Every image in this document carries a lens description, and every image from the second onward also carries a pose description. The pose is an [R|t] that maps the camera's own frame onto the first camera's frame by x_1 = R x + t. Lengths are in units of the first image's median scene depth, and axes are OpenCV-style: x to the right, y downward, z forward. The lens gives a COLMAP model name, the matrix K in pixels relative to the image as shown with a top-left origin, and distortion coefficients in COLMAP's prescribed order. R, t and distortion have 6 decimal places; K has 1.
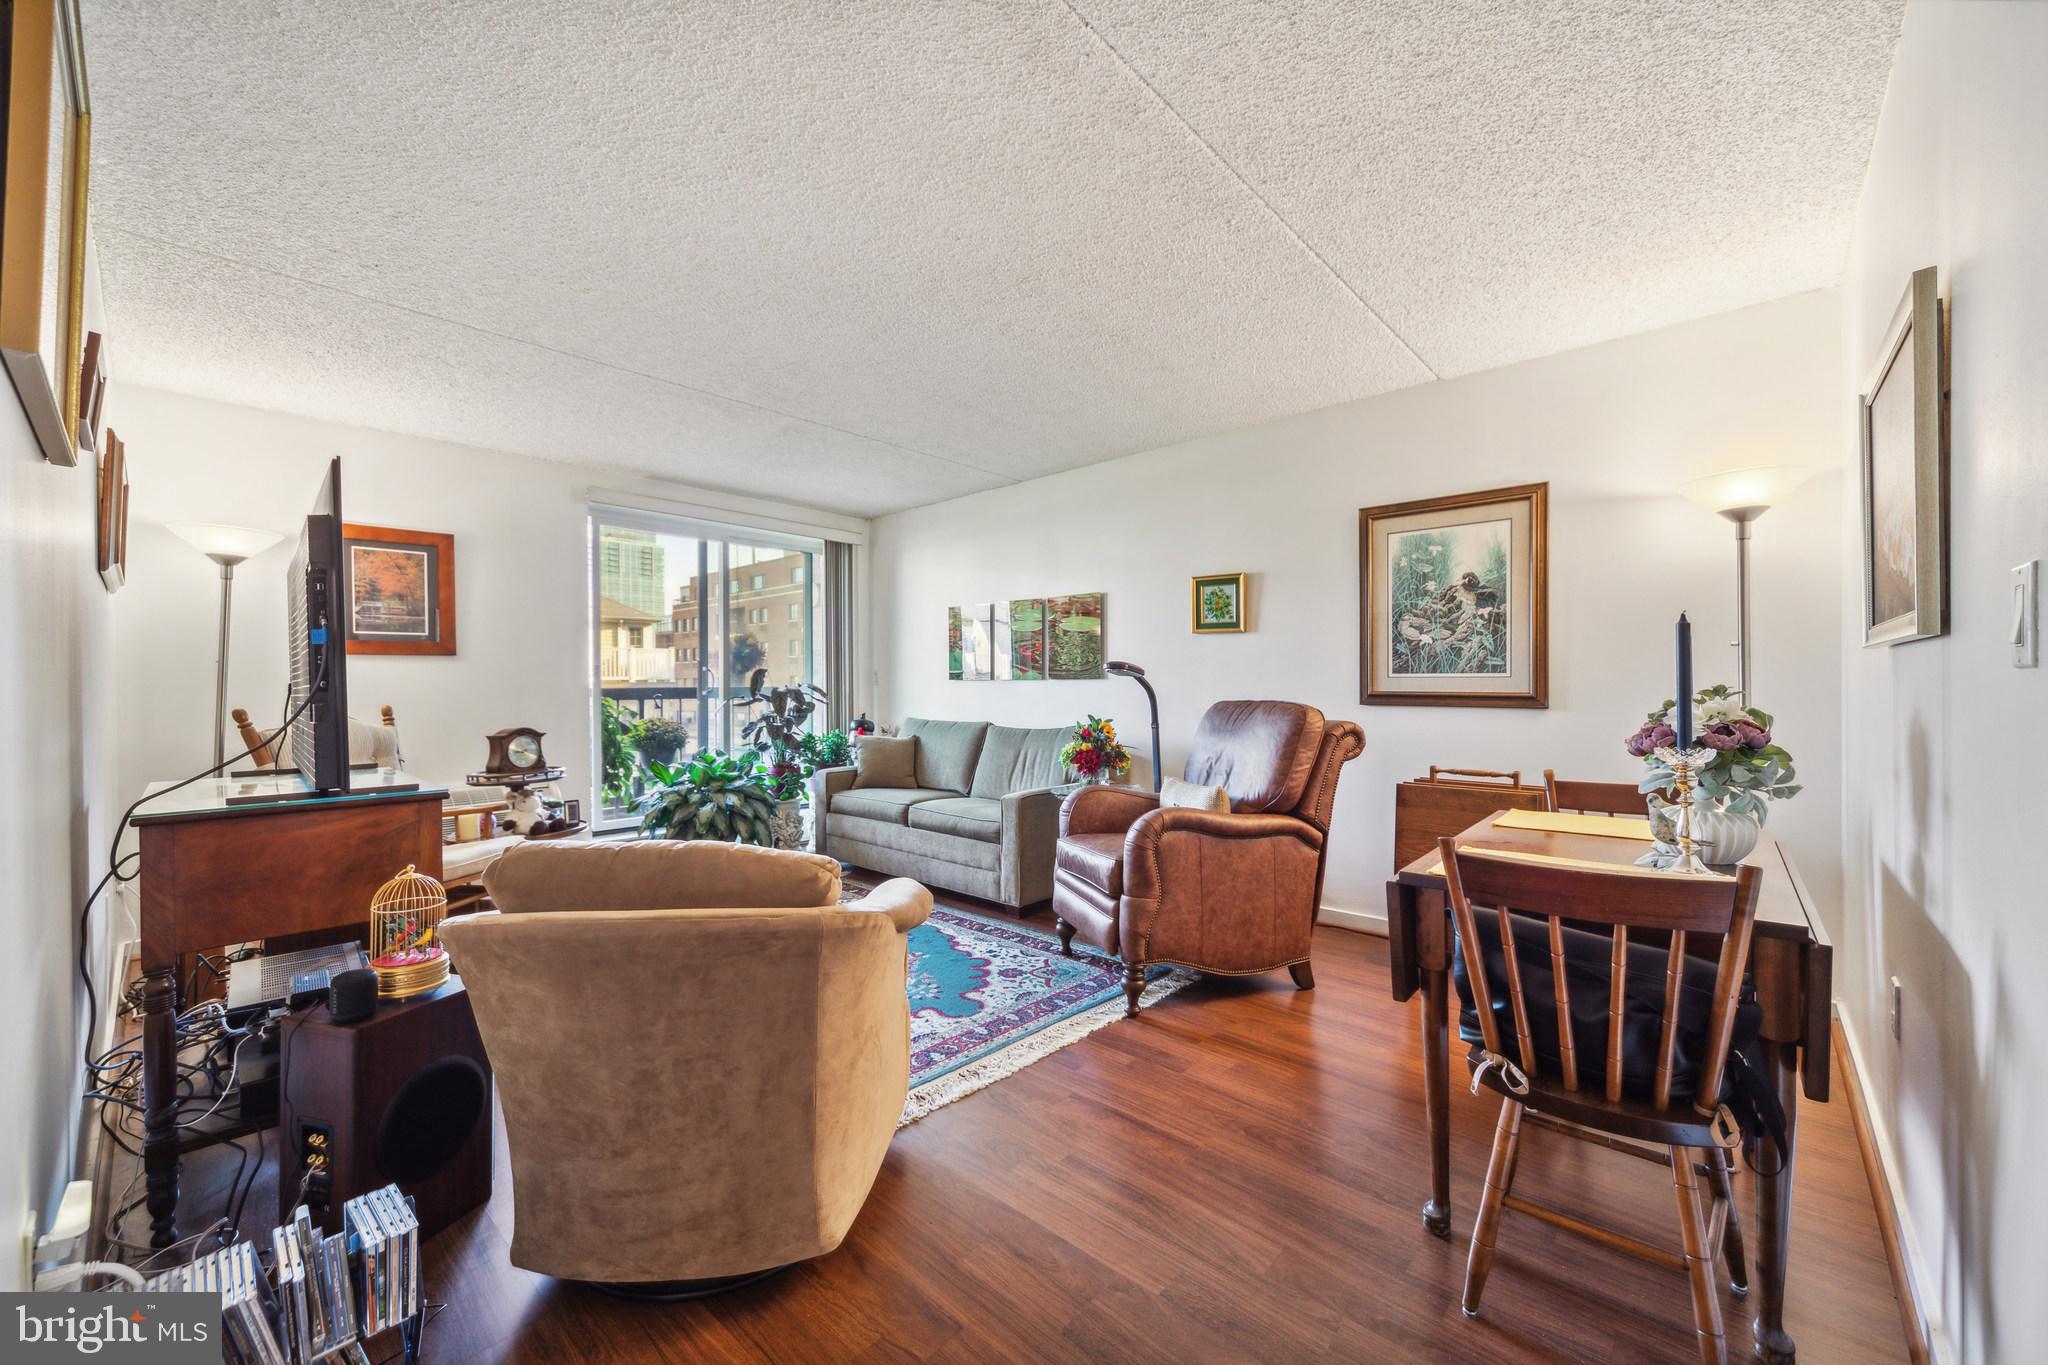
lens RADIAL K [[795.5, 0, 1030.7], [0, 795.5, 685.7], [0, 0, 1]] dist [0.001595, 0.000391]
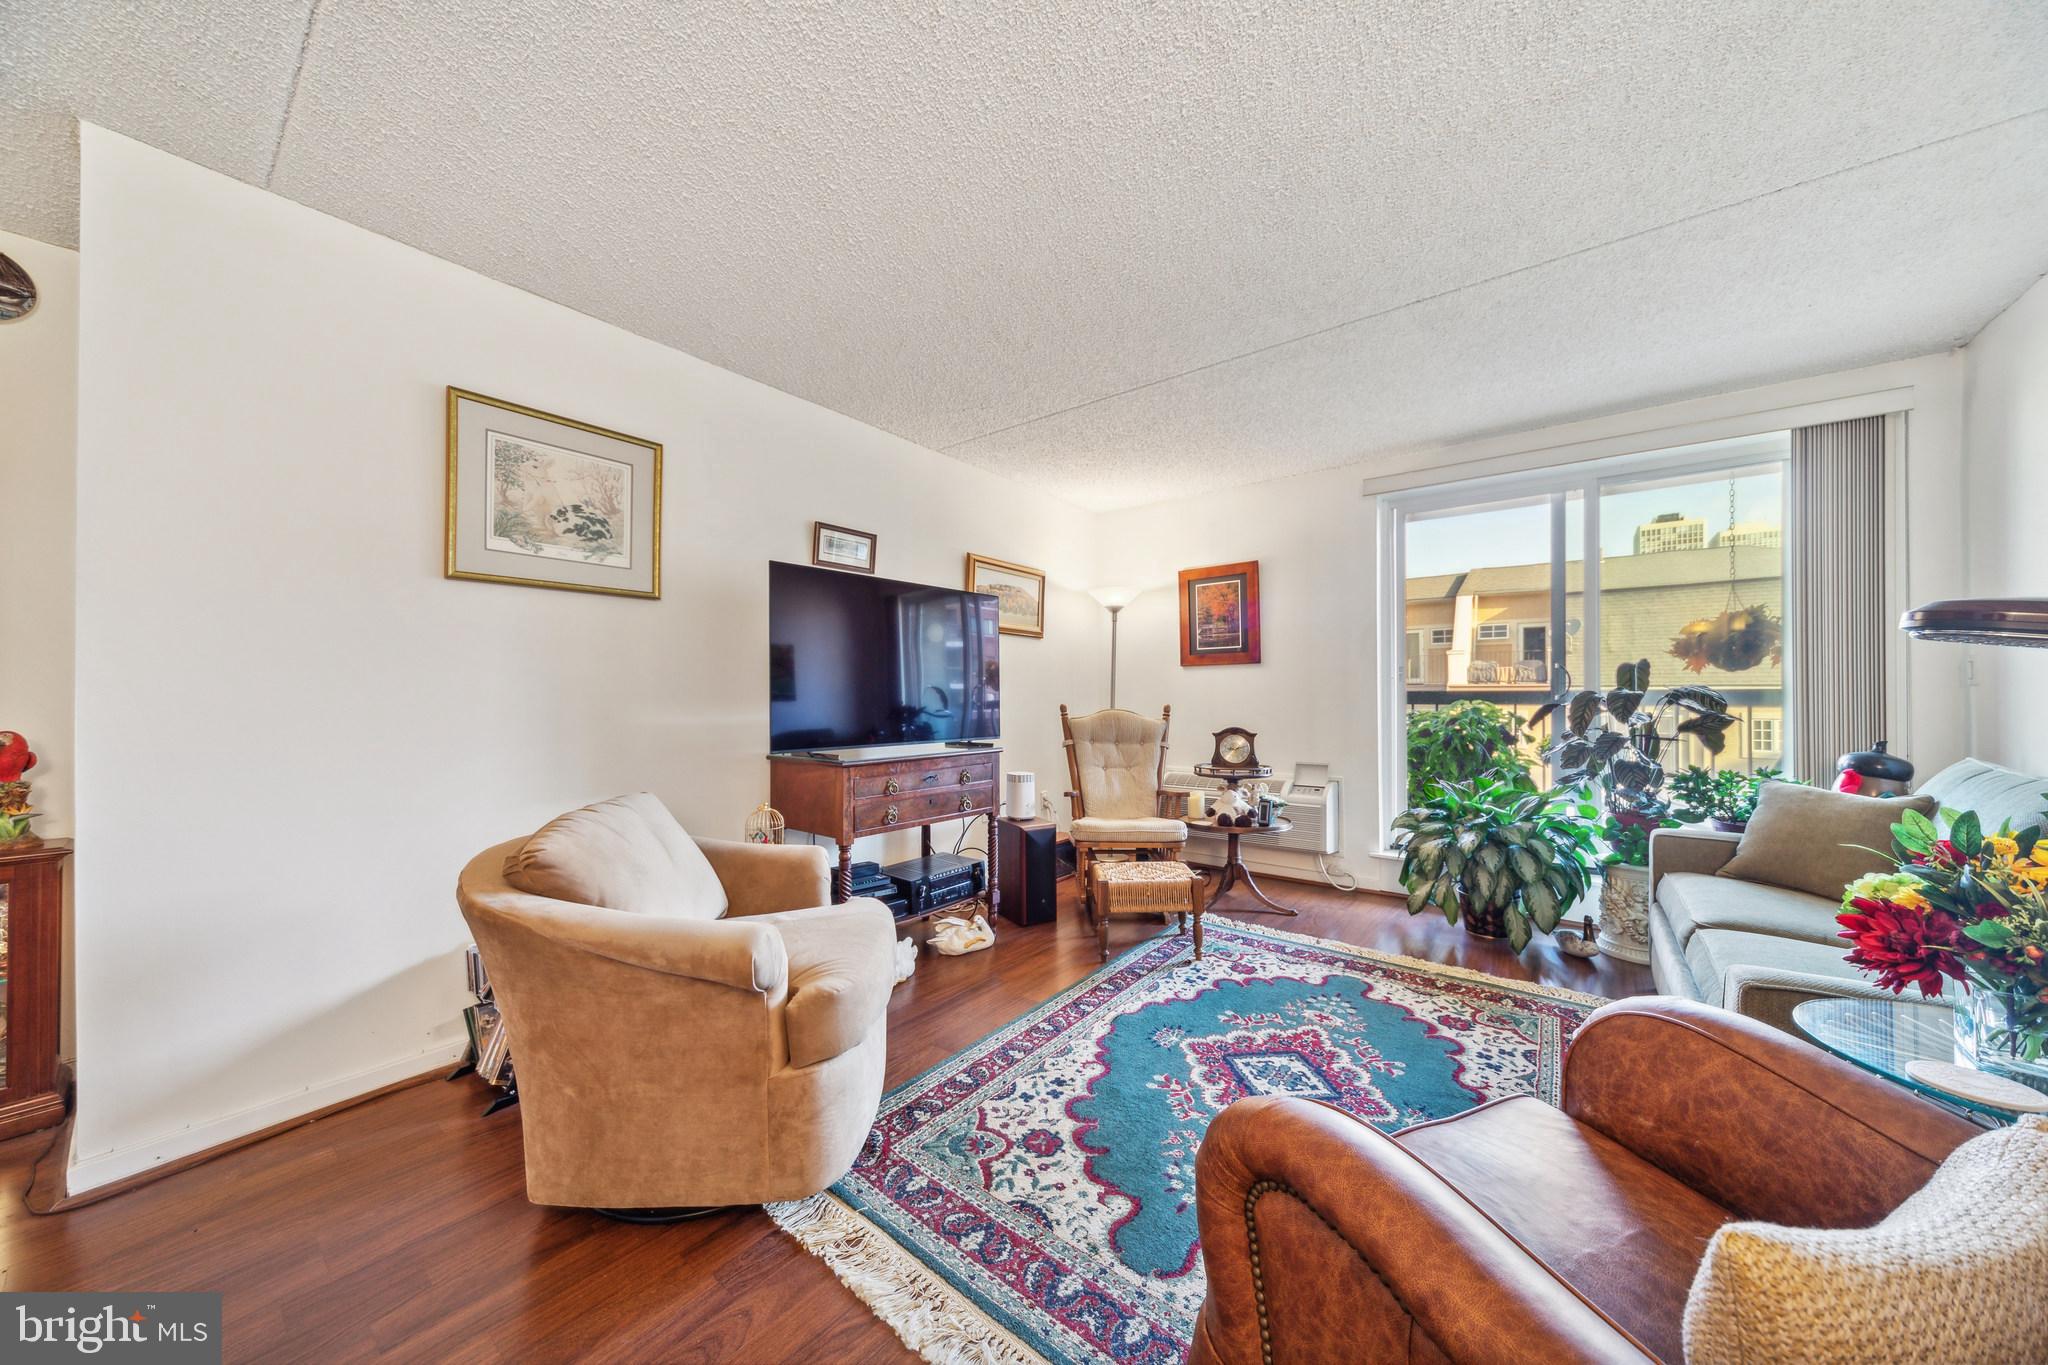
lens RADIAL K [[694.9, 0, 1022.5], [0, 694.9, 686.0], [0, 0, 1]] dist [-0.000199, -0.000040]
pose [[0.066400, -0.002976, -0.997789, 0.336954], [0.003928, 0.999989, -0.002721, -0.003063], [0.997785, -0.003738, 0.066411, 0.709352]]
